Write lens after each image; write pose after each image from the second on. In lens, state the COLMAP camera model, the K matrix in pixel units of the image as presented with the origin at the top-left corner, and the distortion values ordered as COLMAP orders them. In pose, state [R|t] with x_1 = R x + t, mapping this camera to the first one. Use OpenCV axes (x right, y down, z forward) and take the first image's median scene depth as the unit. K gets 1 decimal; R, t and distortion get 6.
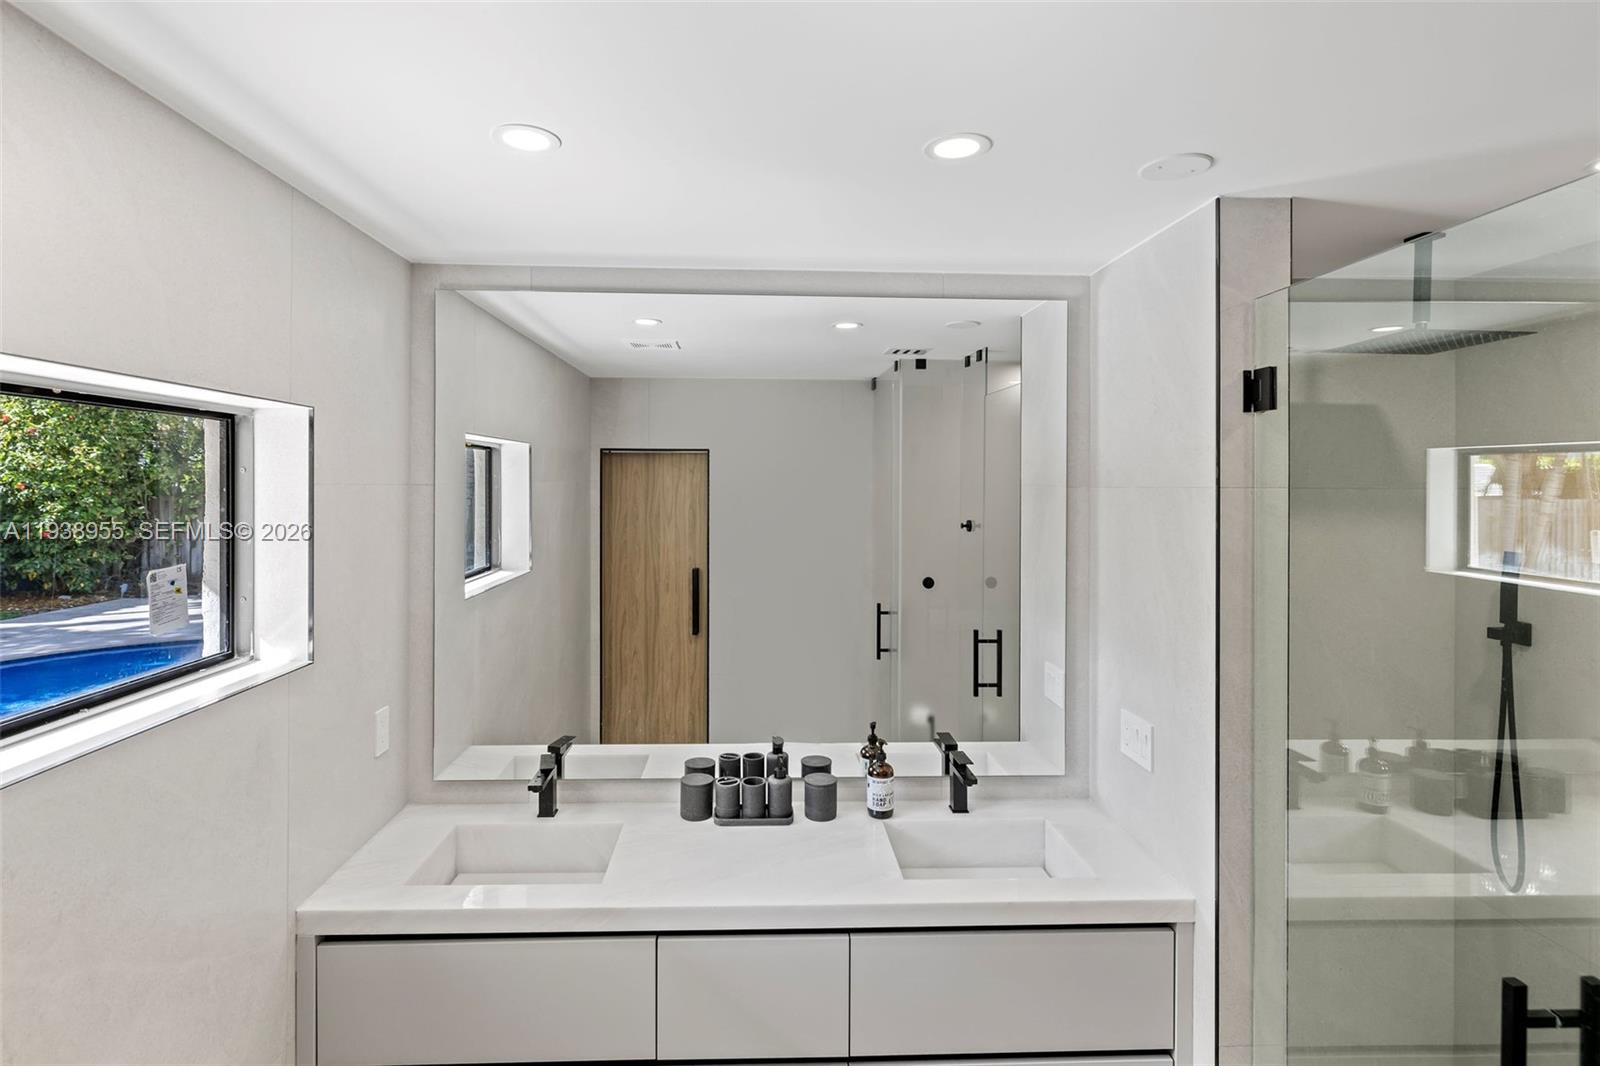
lens RADIAL K [[808.8, 0, 796.8], [0, 808.8, 484.8], [0, 0, 1]] dist [-0.000783, 0.000097]
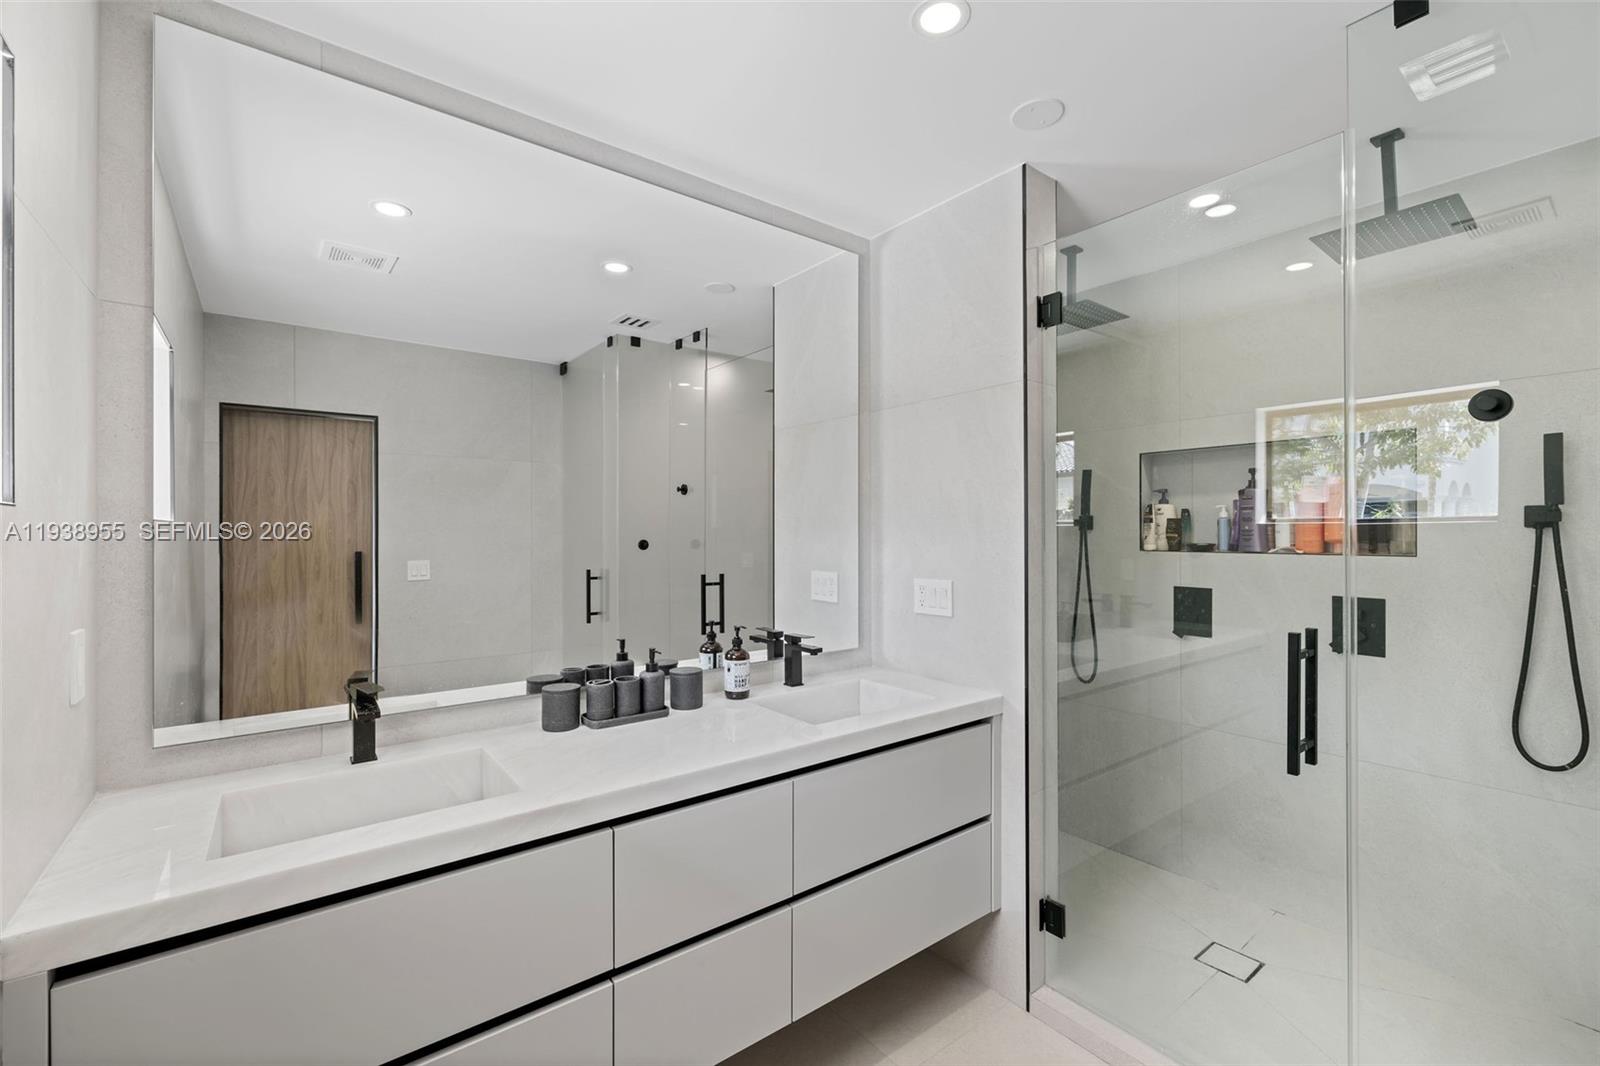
lens RADIAL K [[675.5, 0, 809.4], [0, 675.5, 535.0], [0, 0, 1]] dist [0.002128, -0.000316]
pose [[0.814633, -0.012791, 0.579835, -0.318582], [0.012648, 0.999911, 0.004287, 0.187042], [-0.579838, 0.003842, 0.814723, 0.216371]]
